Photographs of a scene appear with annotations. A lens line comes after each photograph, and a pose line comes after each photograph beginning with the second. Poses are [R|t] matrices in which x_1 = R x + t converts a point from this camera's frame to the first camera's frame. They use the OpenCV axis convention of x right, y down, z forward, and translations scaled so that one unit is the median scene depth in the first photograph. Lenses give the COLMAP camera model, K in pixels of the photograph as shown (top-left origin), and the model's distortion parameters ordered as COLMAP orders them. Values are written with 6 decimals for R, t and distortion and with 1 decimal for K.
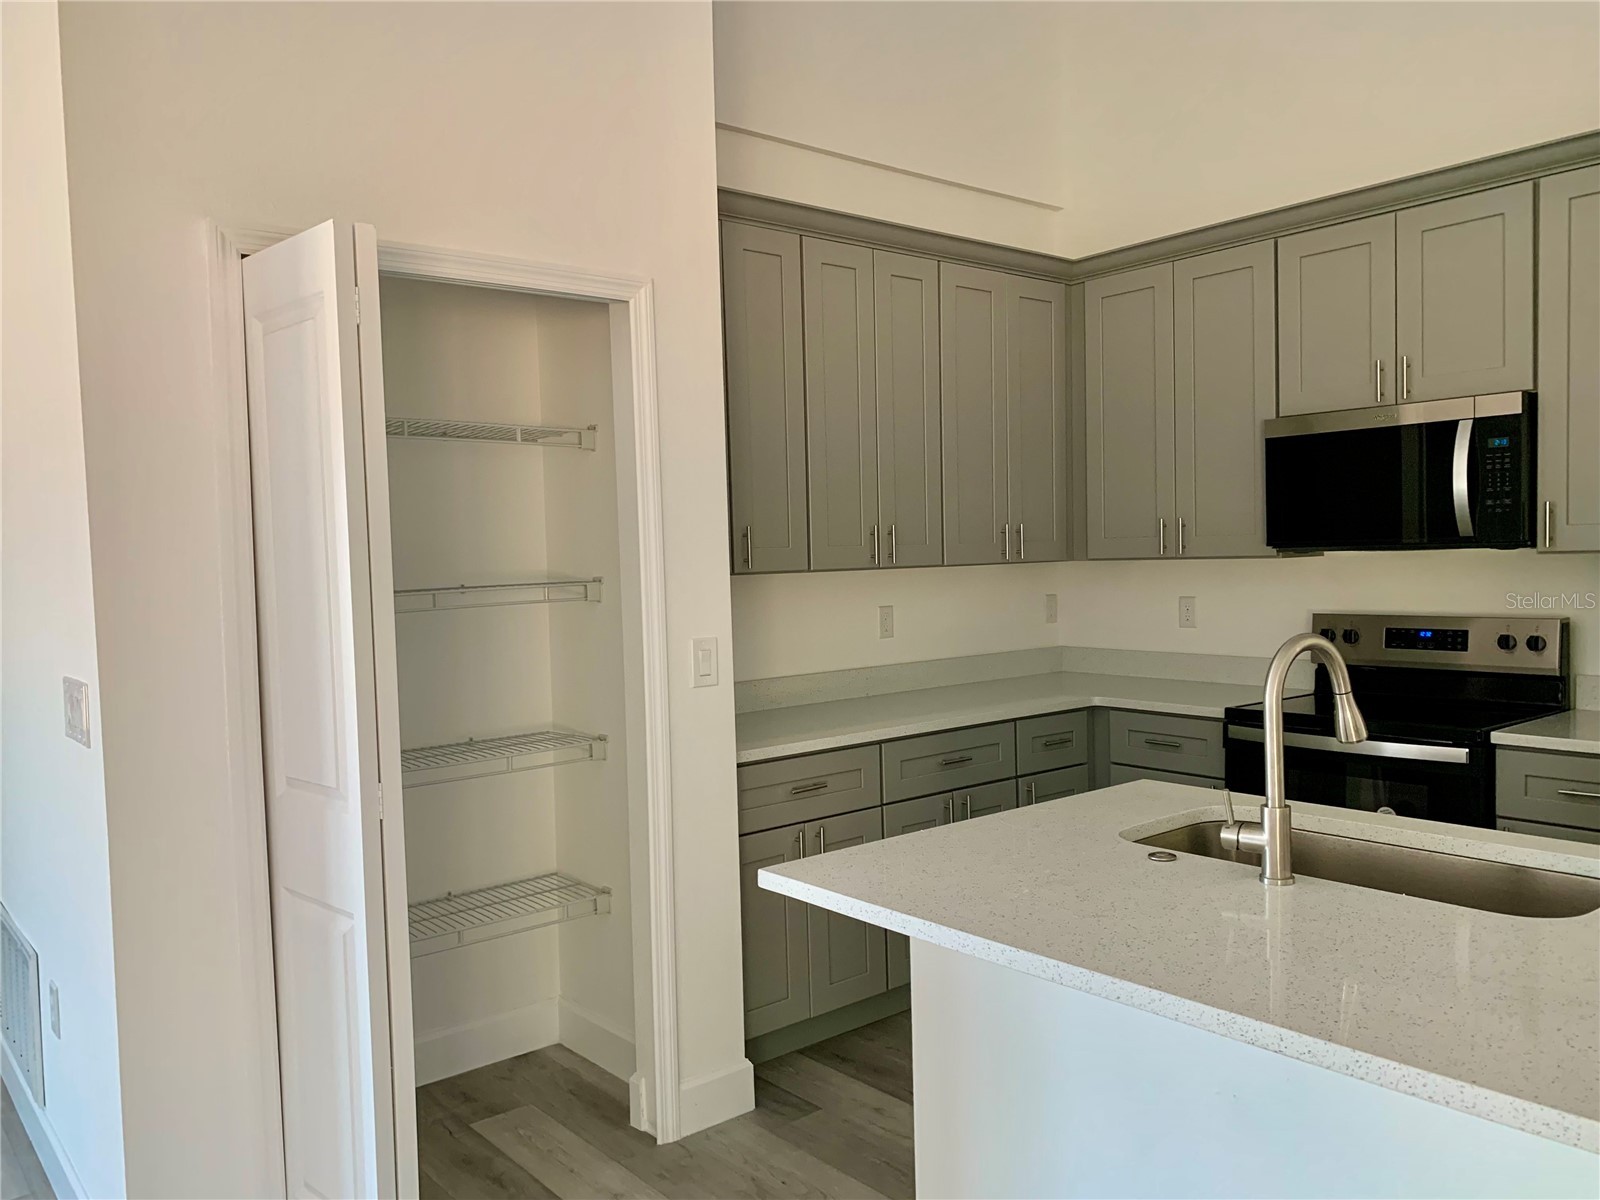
lens RADIAL K [[1219.1, 0, 815.2], [0, 1219.1, 607.0], [0, 0, 1]] dist [0.012879, -0.014331]
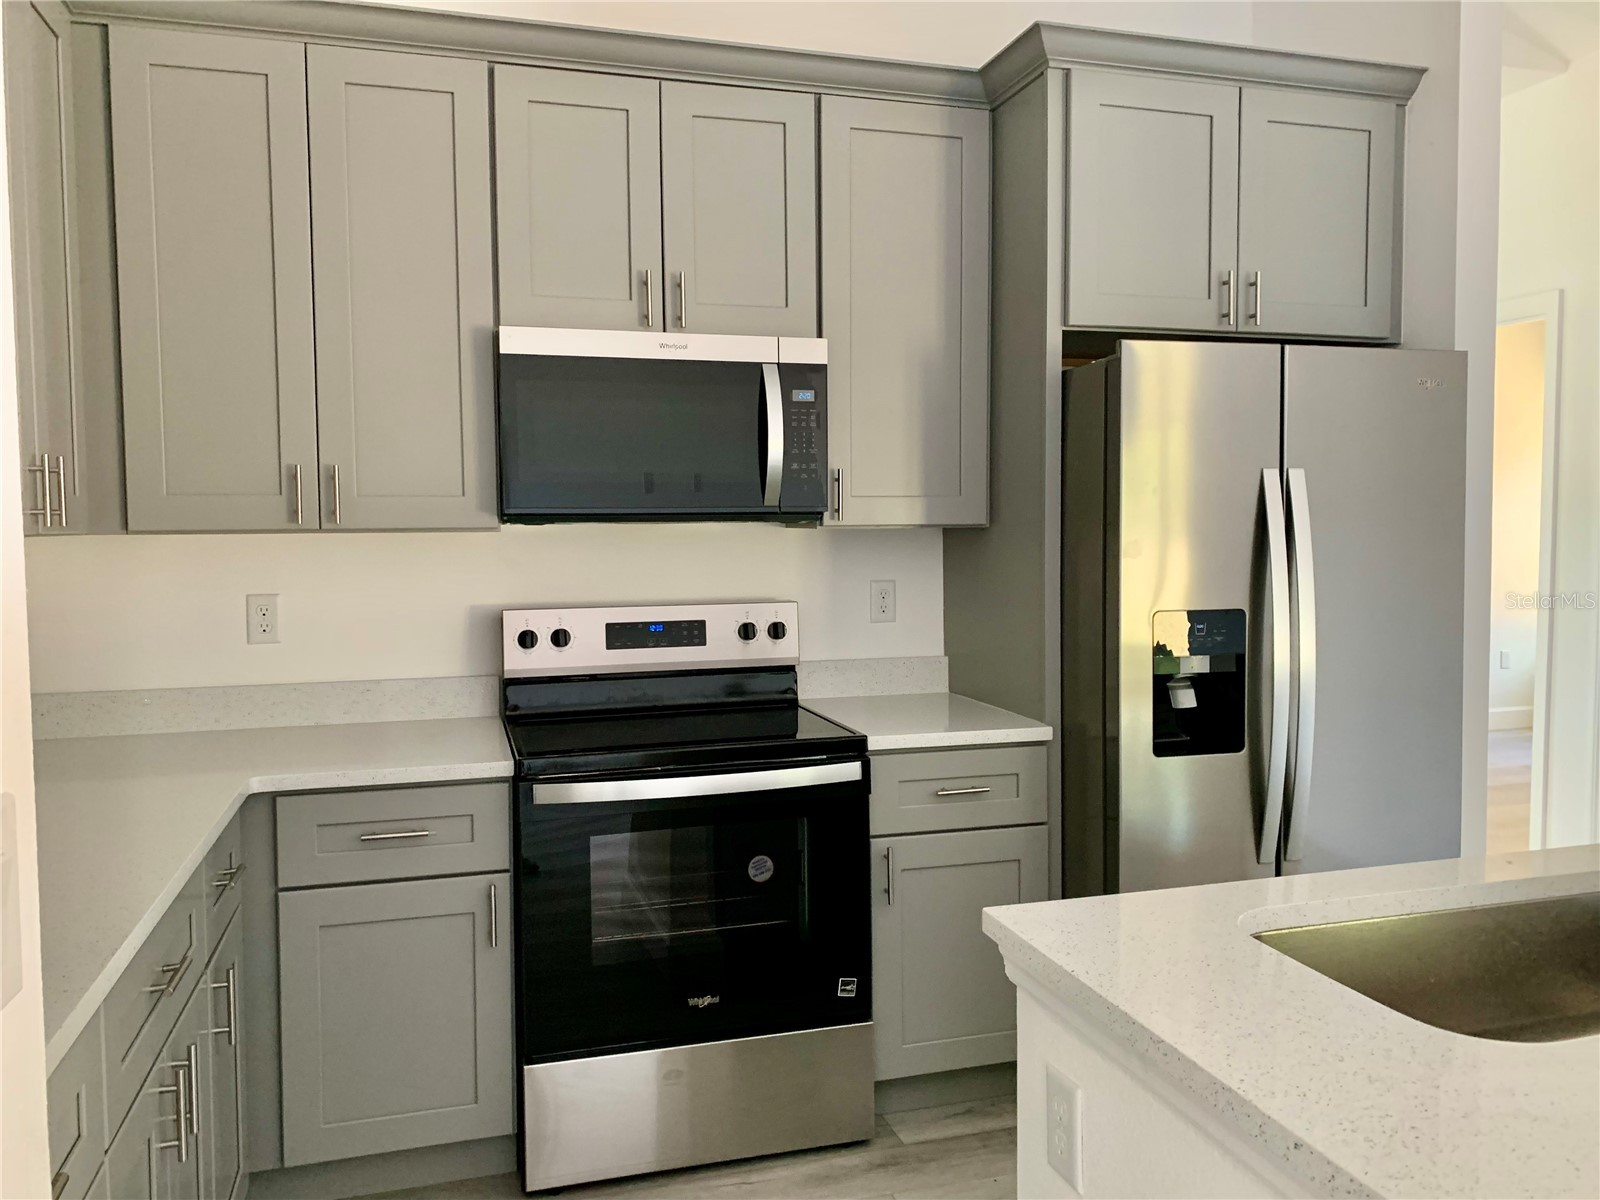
lens RADIAL K [[1219.1, 0, 799.5], [0, 1219.1, 594.4], [0, 0, 1]] dist [0.012879, -0.014331]
pose [[0.404220, -0.036076, 0.913950, -0.205224], [0.038349, 0.999012, 0.022473, -0.015277], [-0.913857, 0.025965, 0.405204, 0.625415]]
